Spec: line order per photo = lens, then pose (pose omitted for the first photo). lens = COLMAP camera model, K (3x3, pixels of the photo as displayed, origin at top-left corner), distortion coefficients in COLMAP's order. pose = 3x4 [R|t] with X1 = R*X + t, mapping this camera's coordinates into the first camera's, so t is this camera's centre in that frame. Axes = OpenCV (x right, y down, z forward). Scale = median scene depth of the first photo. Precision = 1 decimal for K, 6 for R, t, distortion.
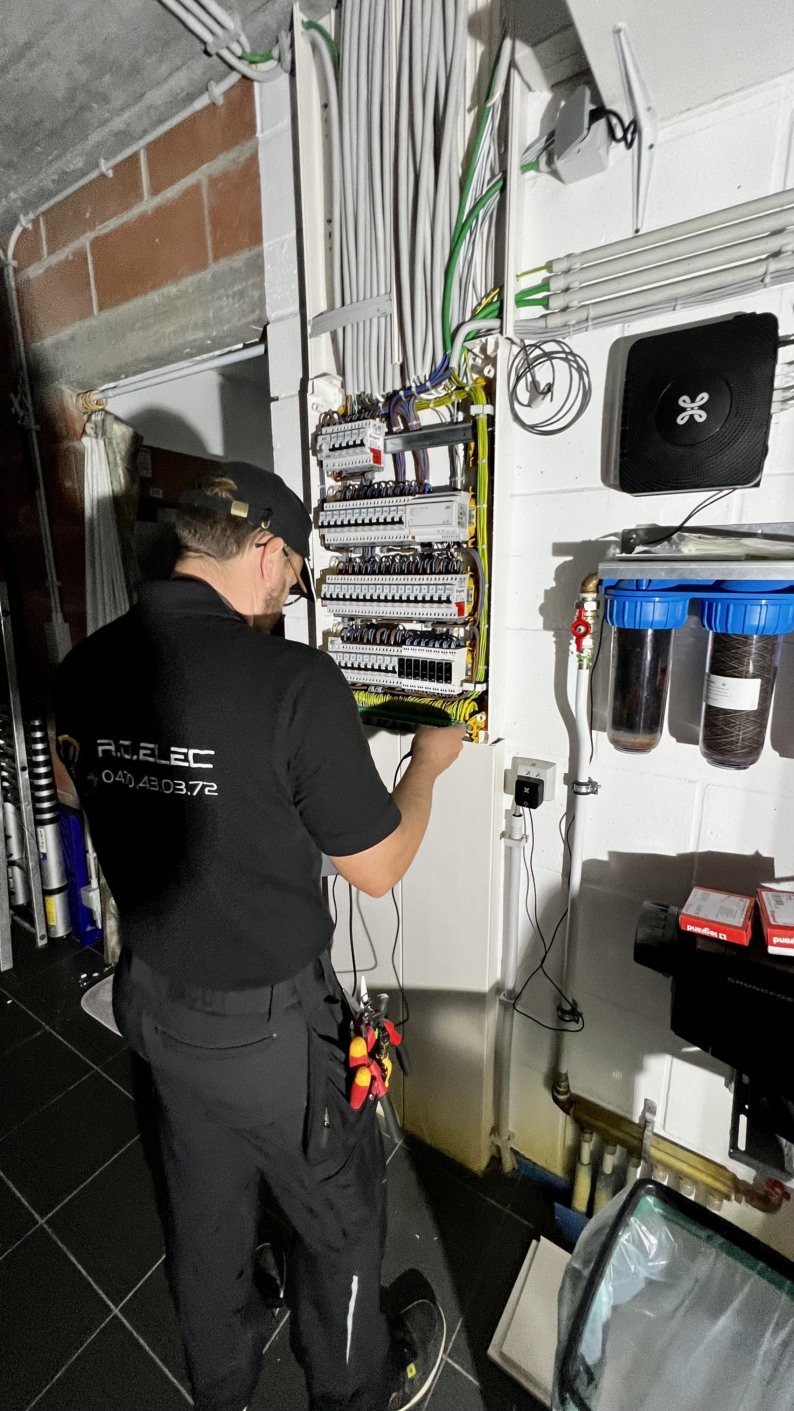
lens RADIAL K [[570.0, 0, 397.0], [0, 570.0, 705.5], [0, 0, 1]] dist [0.010633, 0.000059]
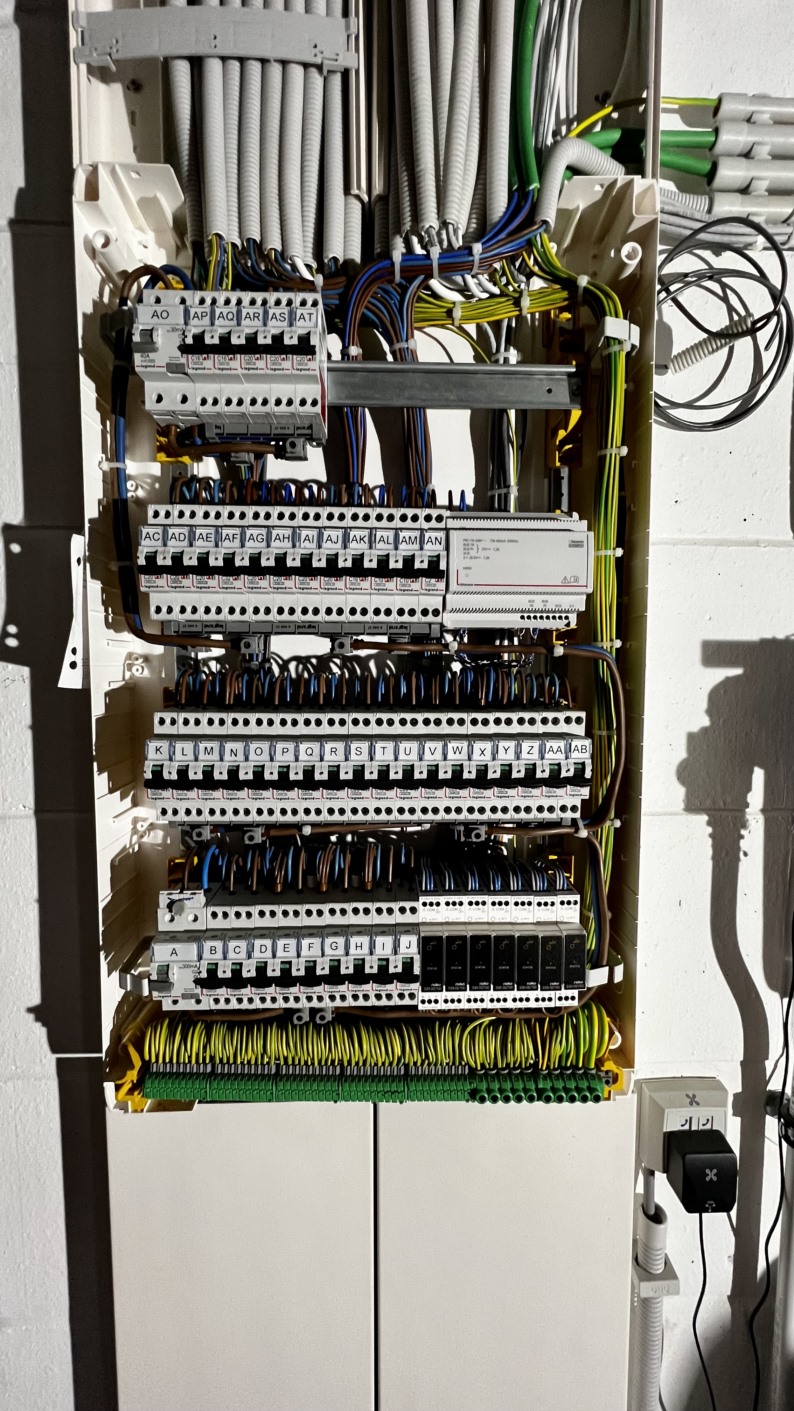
lens RADIAL K [[570.0, 0, 397.0], [0, 570.0, 705.5], [0, 0, 1]] dist [0.010633, 0.000059]
pose [[0.821339, -0.032281, 0.569526, -0.216245], [0.125139, 0.984274, -0.124679, -0.188847], [-0.556545, 0.173673, 0.812463, 0.709142]]
